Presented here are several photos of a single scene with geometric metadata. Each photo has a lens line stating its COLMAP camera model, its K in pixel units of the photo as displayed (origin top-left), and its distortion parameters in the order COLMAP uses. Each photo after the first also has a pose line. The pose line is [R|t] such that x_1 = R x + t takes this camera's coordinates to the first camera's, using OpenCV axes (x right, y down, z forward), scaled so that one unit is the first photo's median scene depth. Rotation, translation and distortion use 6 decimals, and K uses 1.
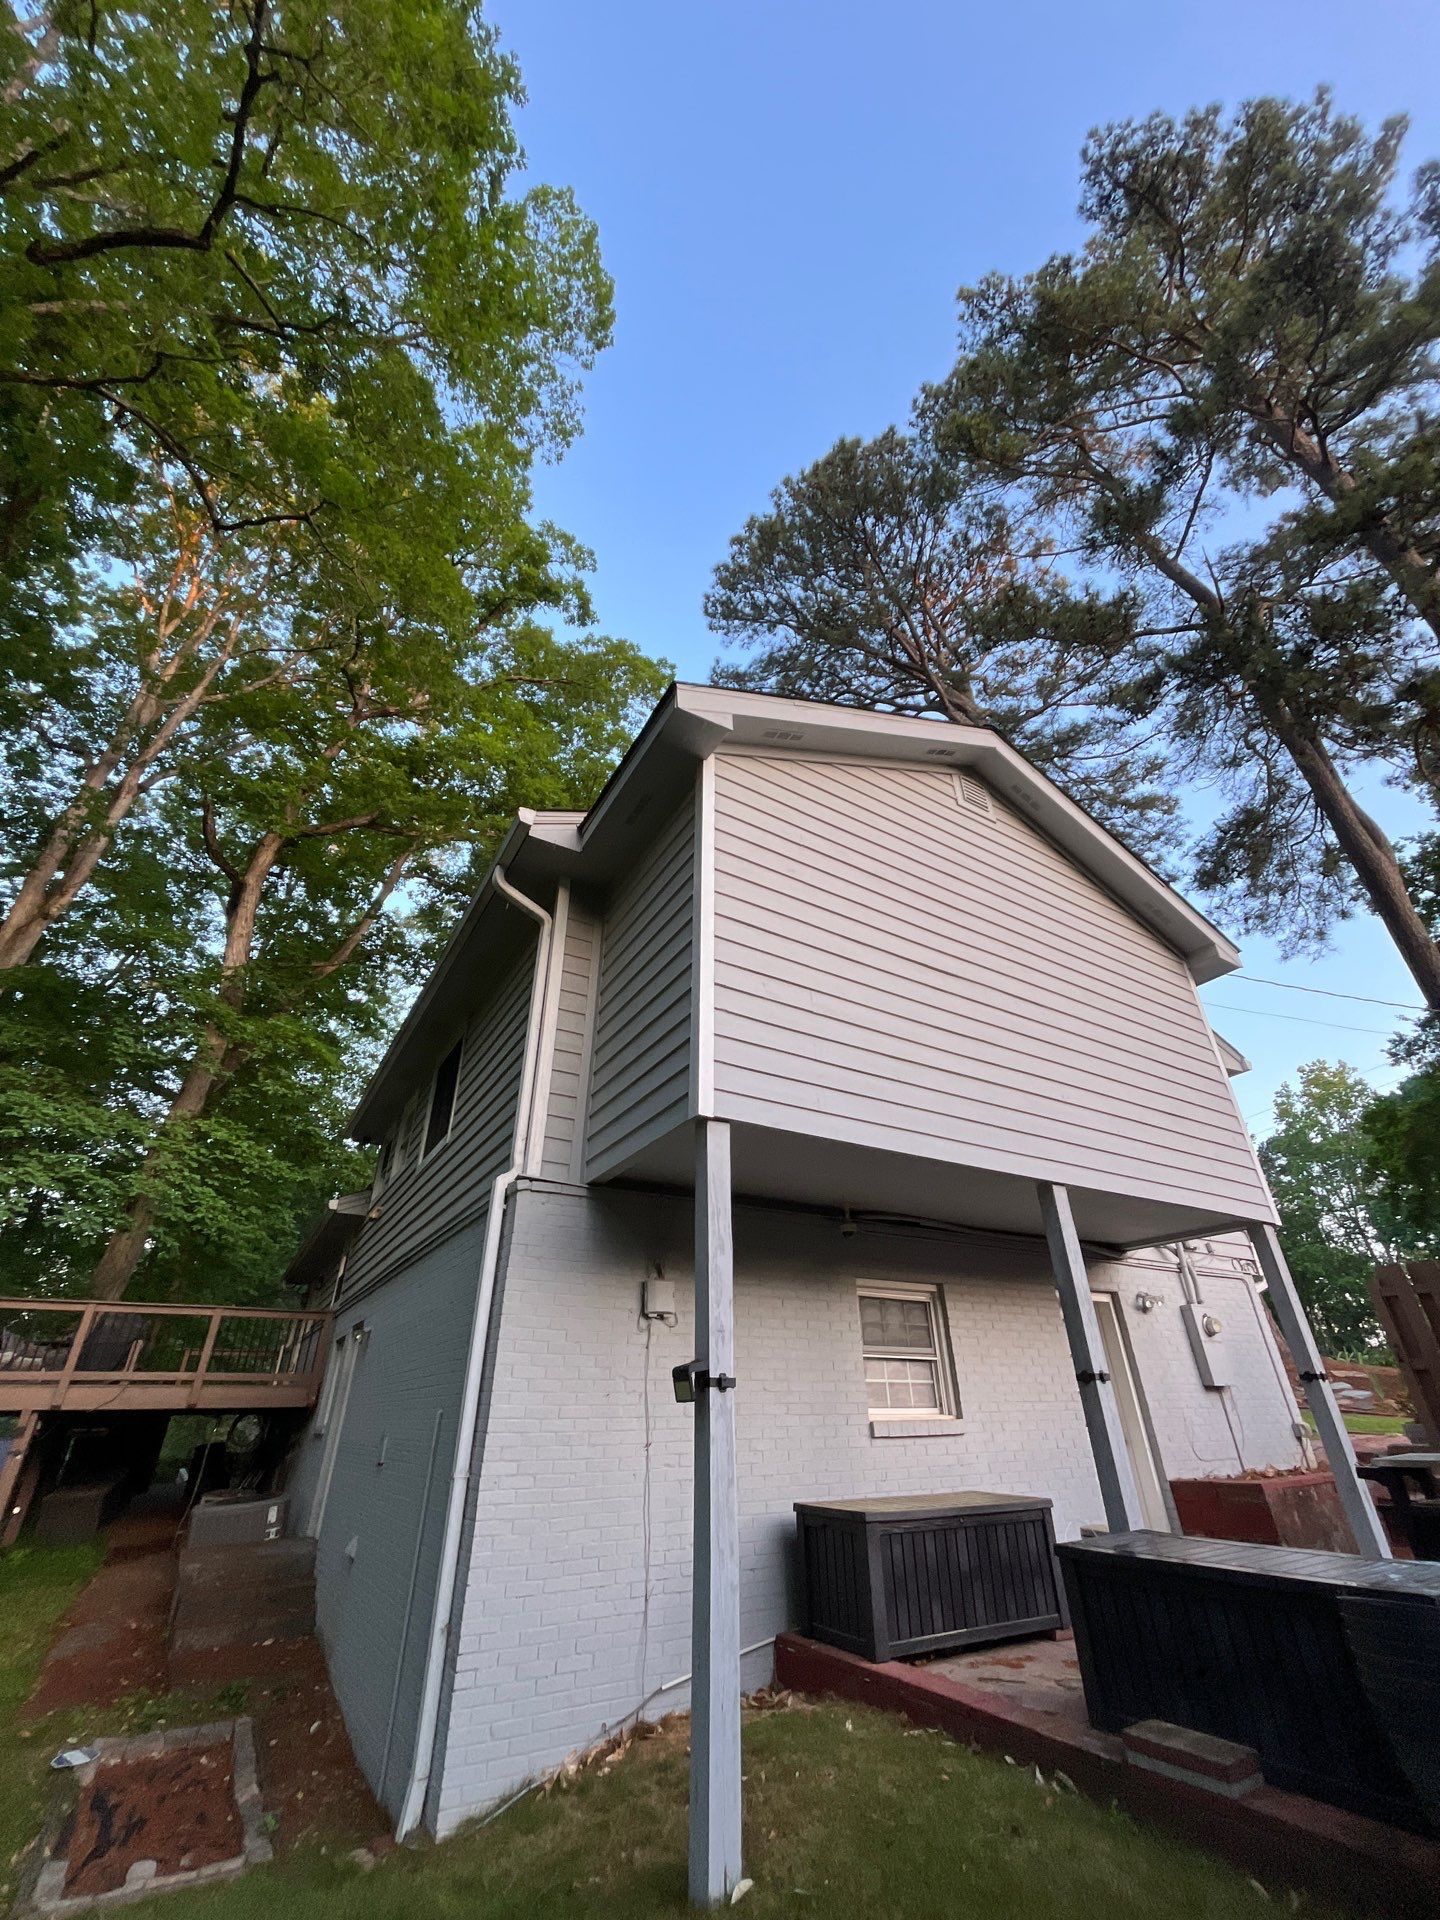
lens RADIAL K [[769.4, 0, 720.0], [0, 769.4, 960.0], [0, 0, 1]] dist [-0.002720, -0.000559]
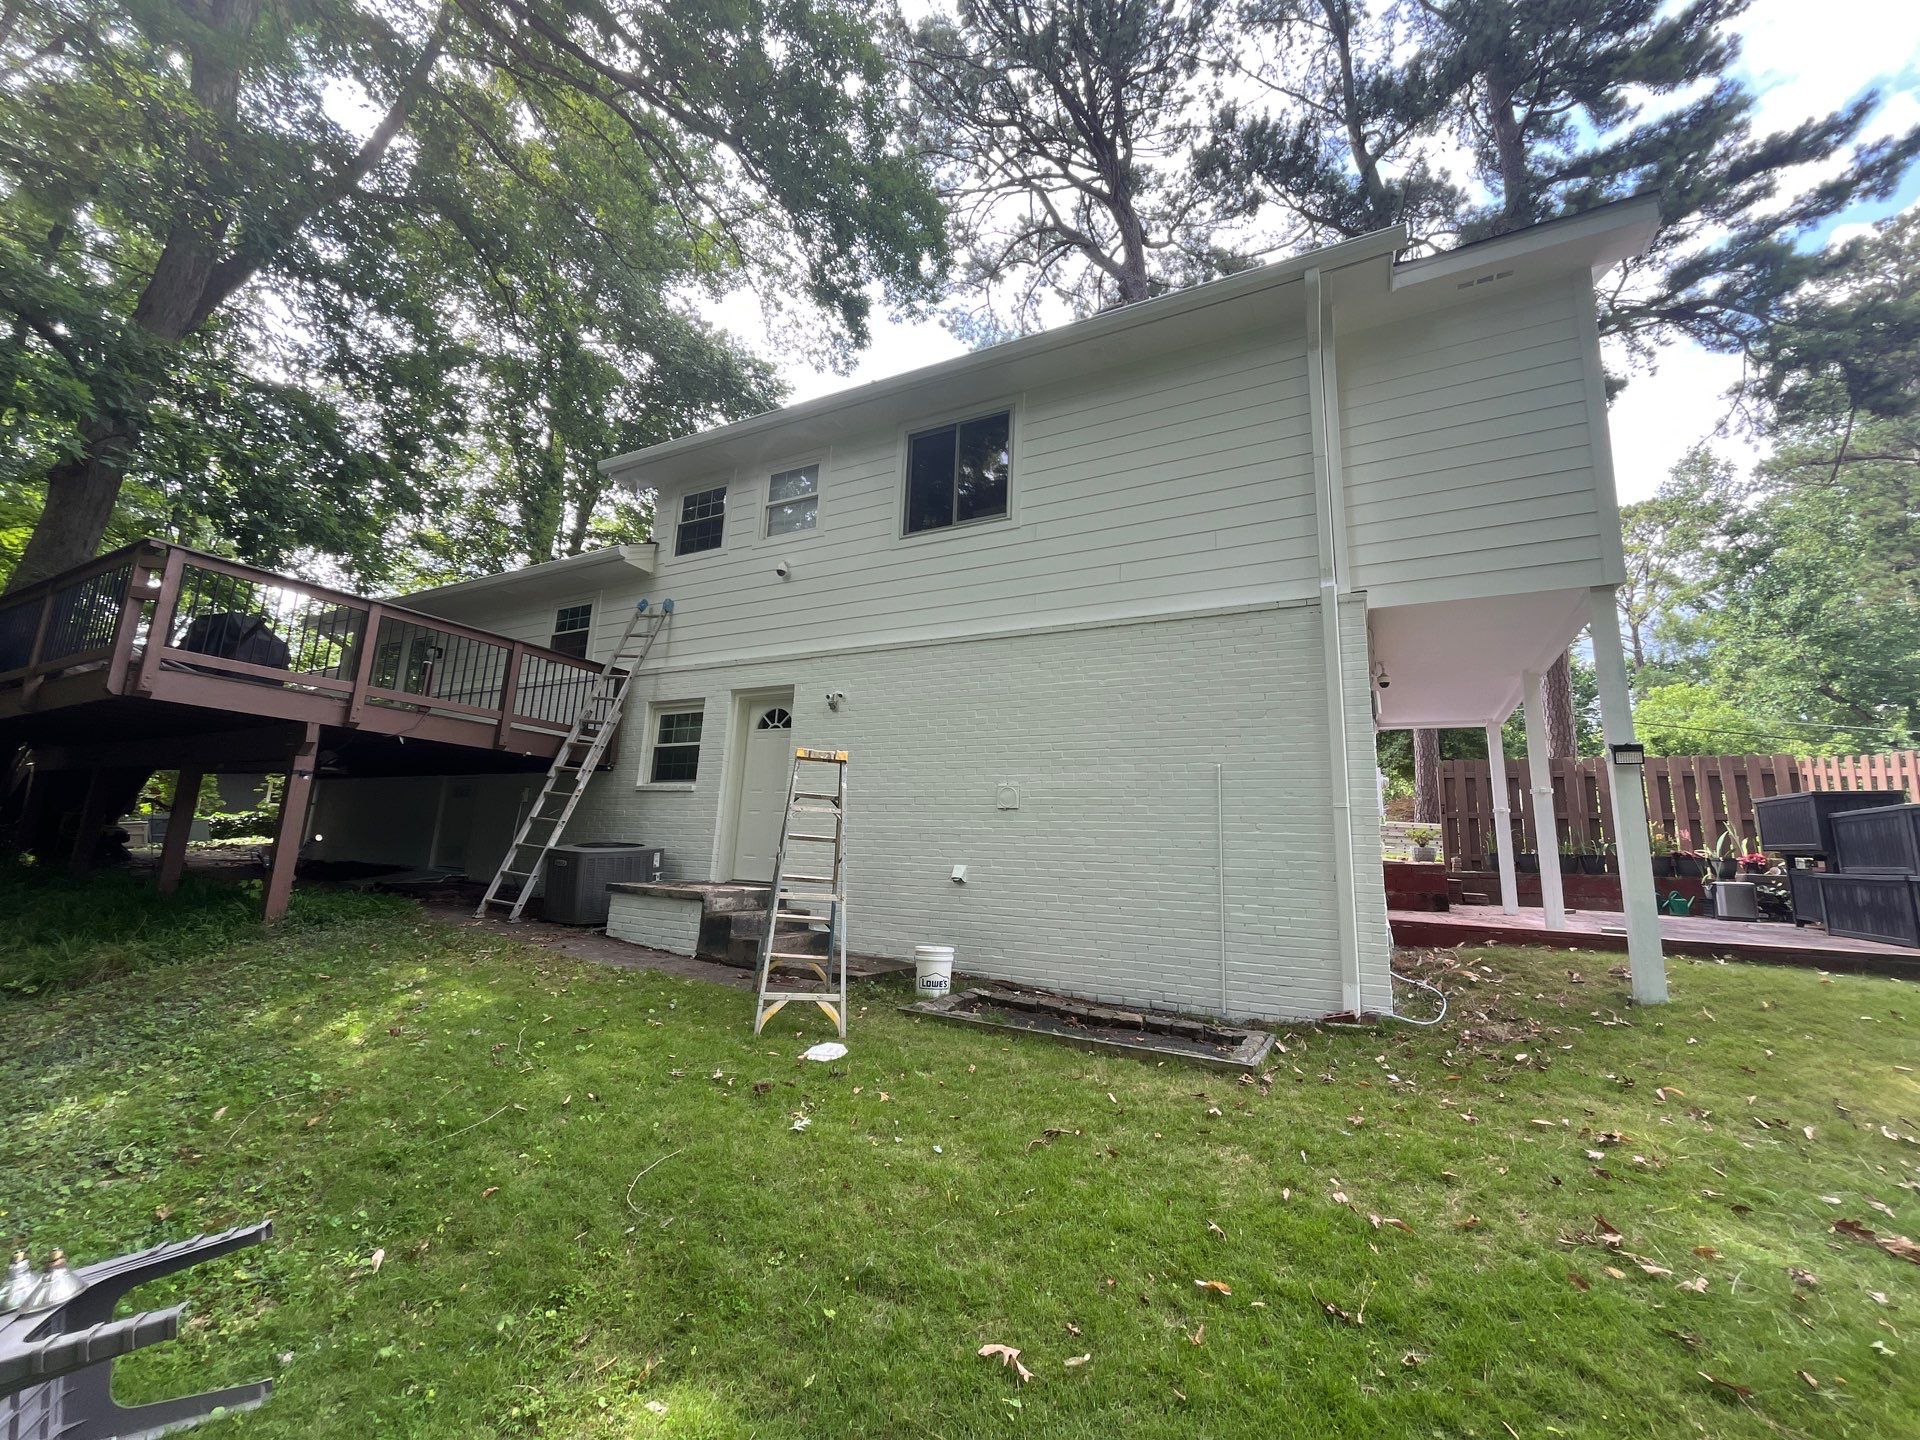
lens RADIAL K [[773.1, 0, 950.4], [0, 773.1, 726.4], [0, 0, 1]] dist [0.000315, -0.001033]
pose [[0.846798, 0.148669, 0.510716, -0.690012], [-0.319460, 0.909841, 0.264829, 0.182667], [-0.425298, -0.387410, 0.817946, 0.118596]]
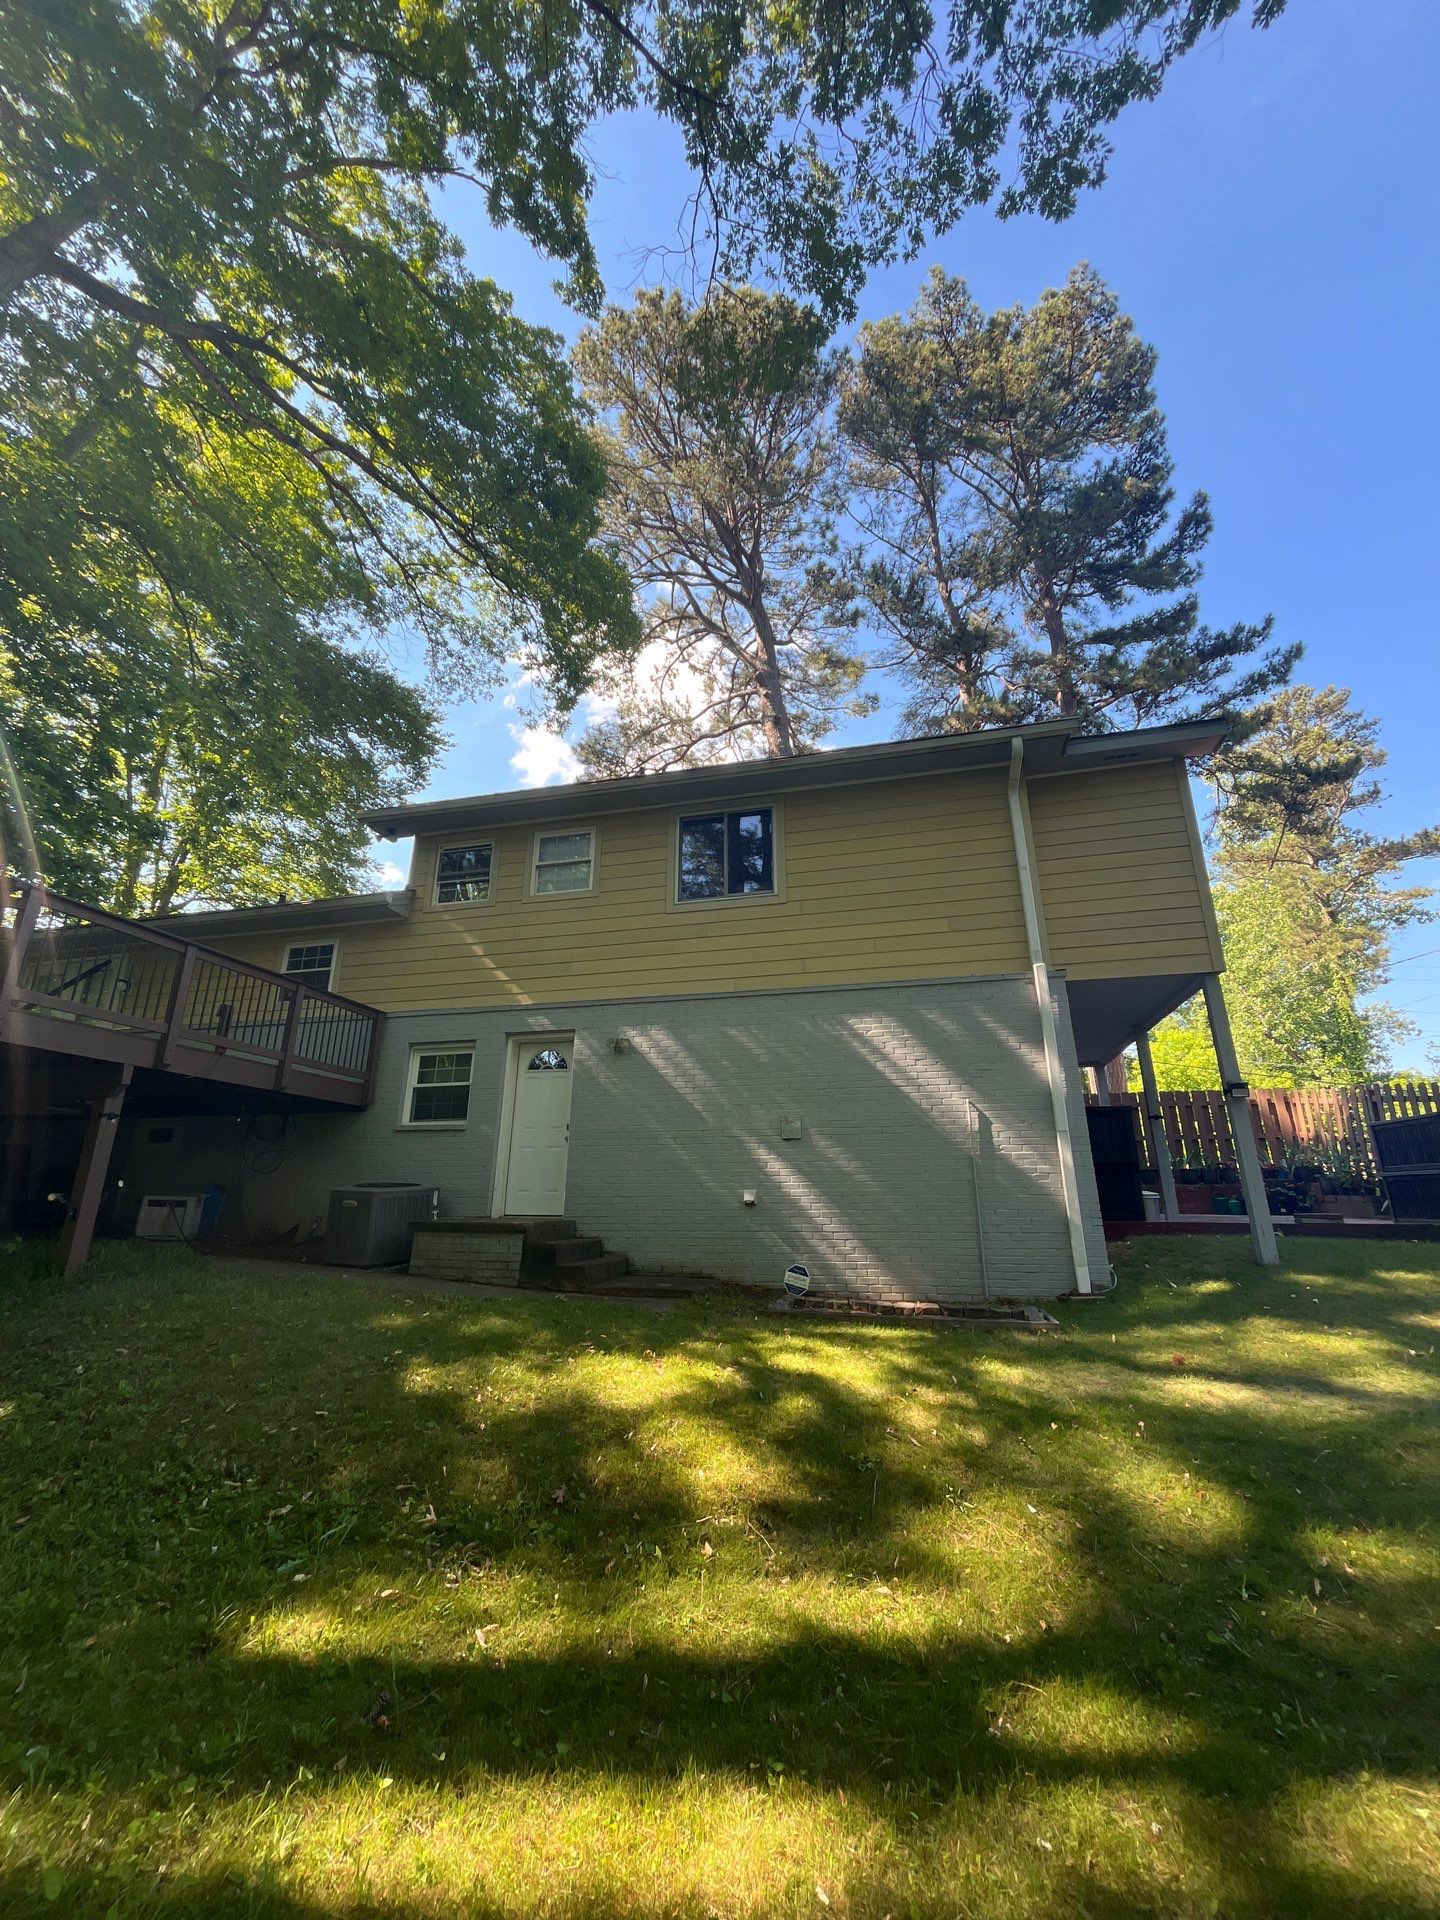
lens RADIAL K [[773.1, 0, 731.2], [0, 773.1, 960.6], [0, 0, 1]] dist [0.000315, -0.001033]
pose [[0.697628, 0.240412, 0.674920, -0.921558], [-0.376259, 0.924598, 0.059569, 0.218959], [-0.609709, -0.295501, 0.735482, 0.129795]]
